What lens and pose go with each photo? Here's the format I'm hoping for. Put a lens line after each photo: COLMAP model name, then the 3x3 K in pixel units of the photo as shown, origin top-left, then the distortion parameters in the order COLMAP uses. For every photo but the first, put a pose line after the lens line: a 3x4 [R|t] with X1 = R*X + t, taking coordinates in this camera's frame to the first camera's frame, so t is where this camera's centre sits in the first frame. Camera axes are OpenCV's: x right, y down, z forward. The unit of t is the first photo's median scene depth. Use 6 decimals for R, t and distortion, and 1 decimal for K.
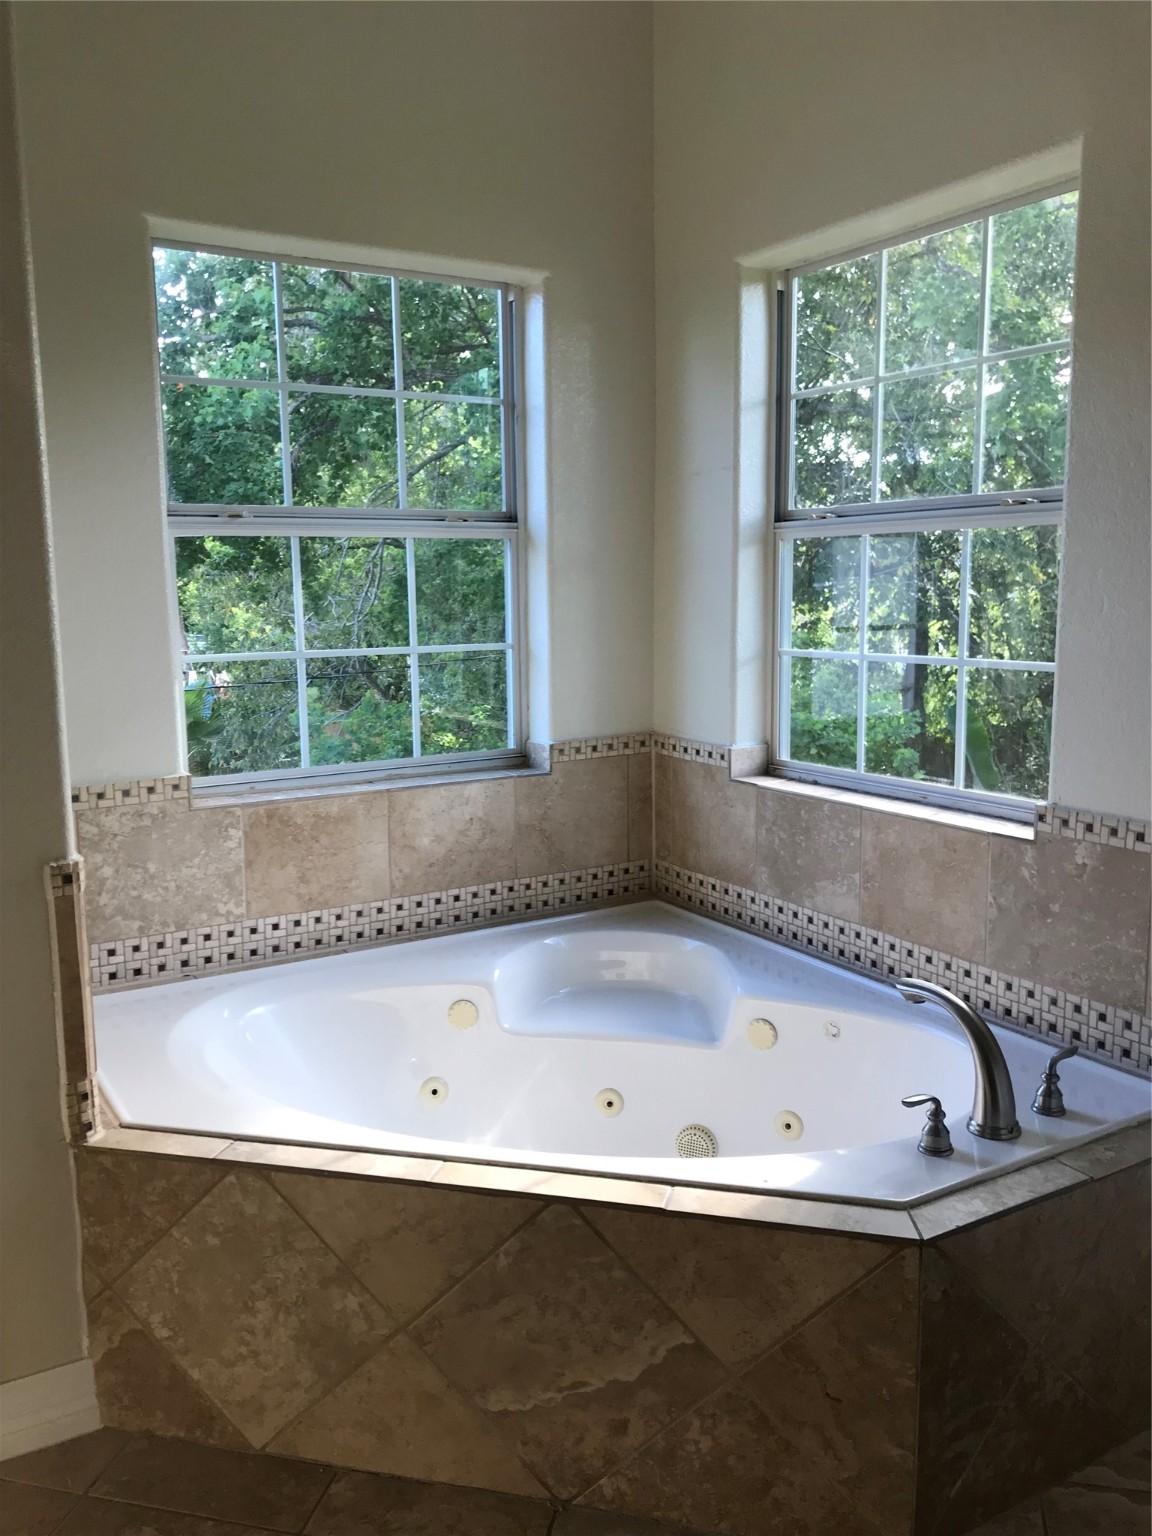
lens RADIAL K [[1249.5, 0, 591.8], [0, 1249.5, 752.4], [0, 0, 1]] dist [0.013284, -0.015398]
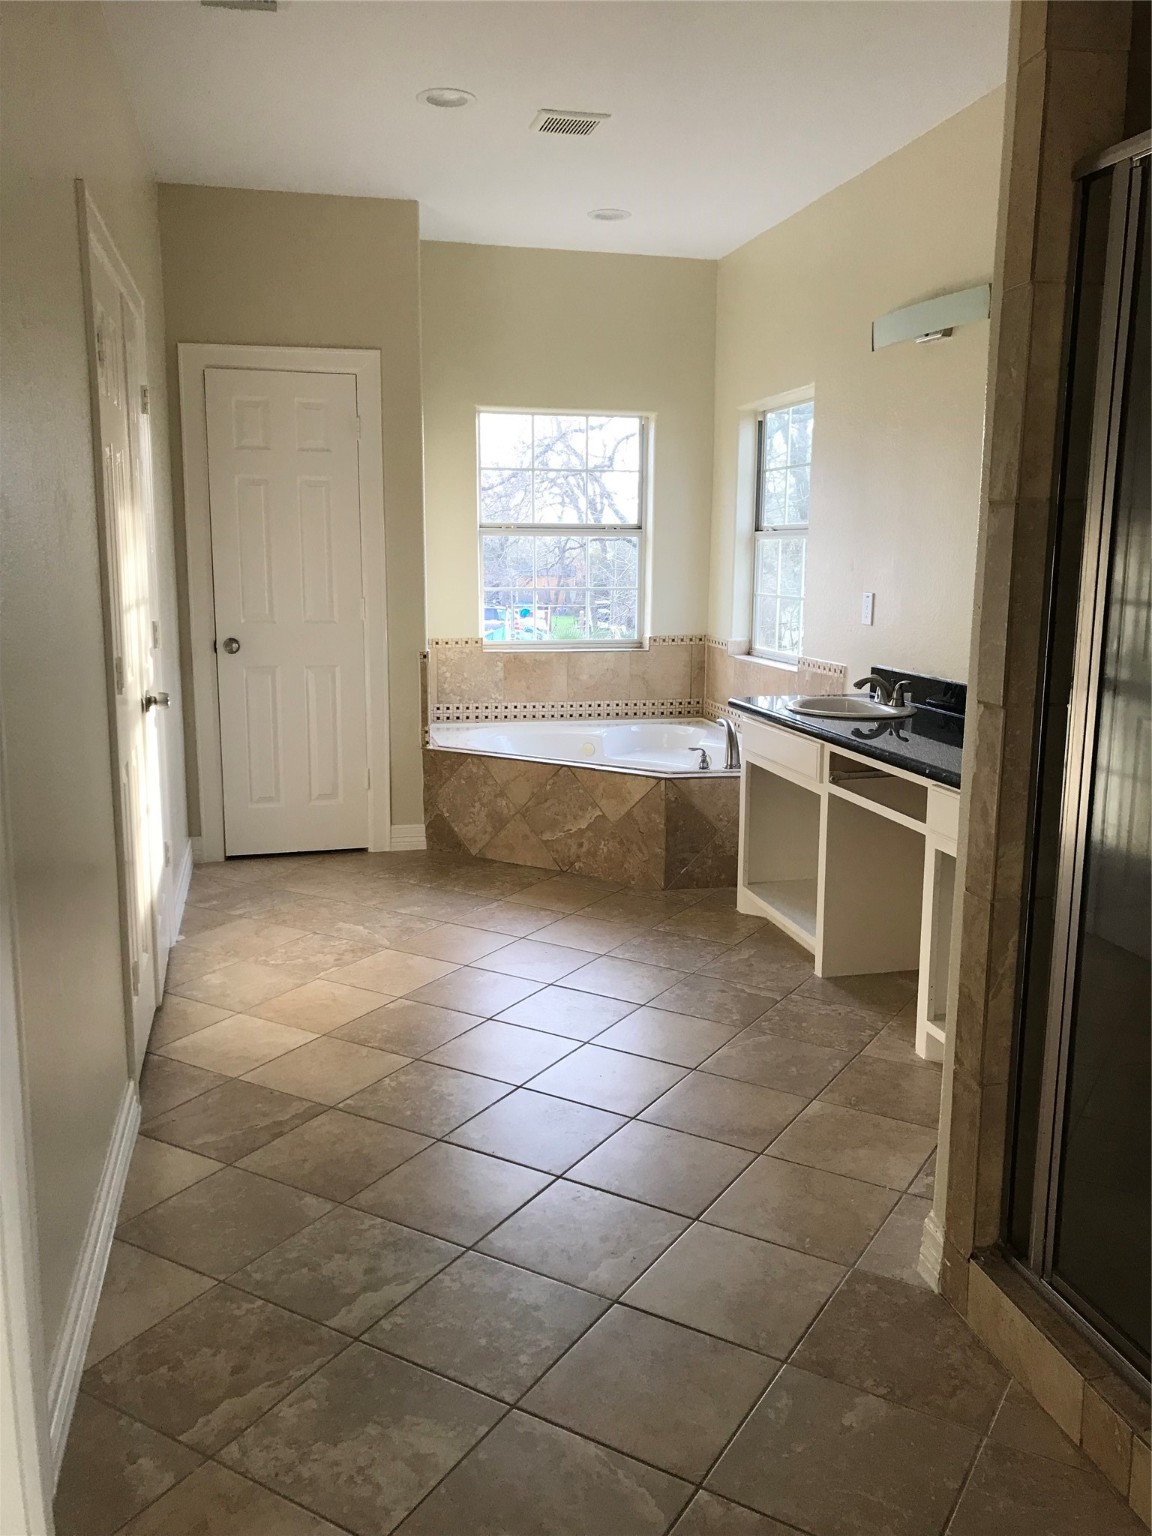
lens RADIAL K [[1249.5, 0, 573.6], [0, 1249.5, 777.5], [0, 0, 1]] dist [0.013284, -0.015398]
pose [[0.941831, 0.073332, -0.327989, 0.907970], [-0.059970, 0.996912, 0.050686, 0.214052], [0.330693, -0.028068, 0.943321, -1.692839]]
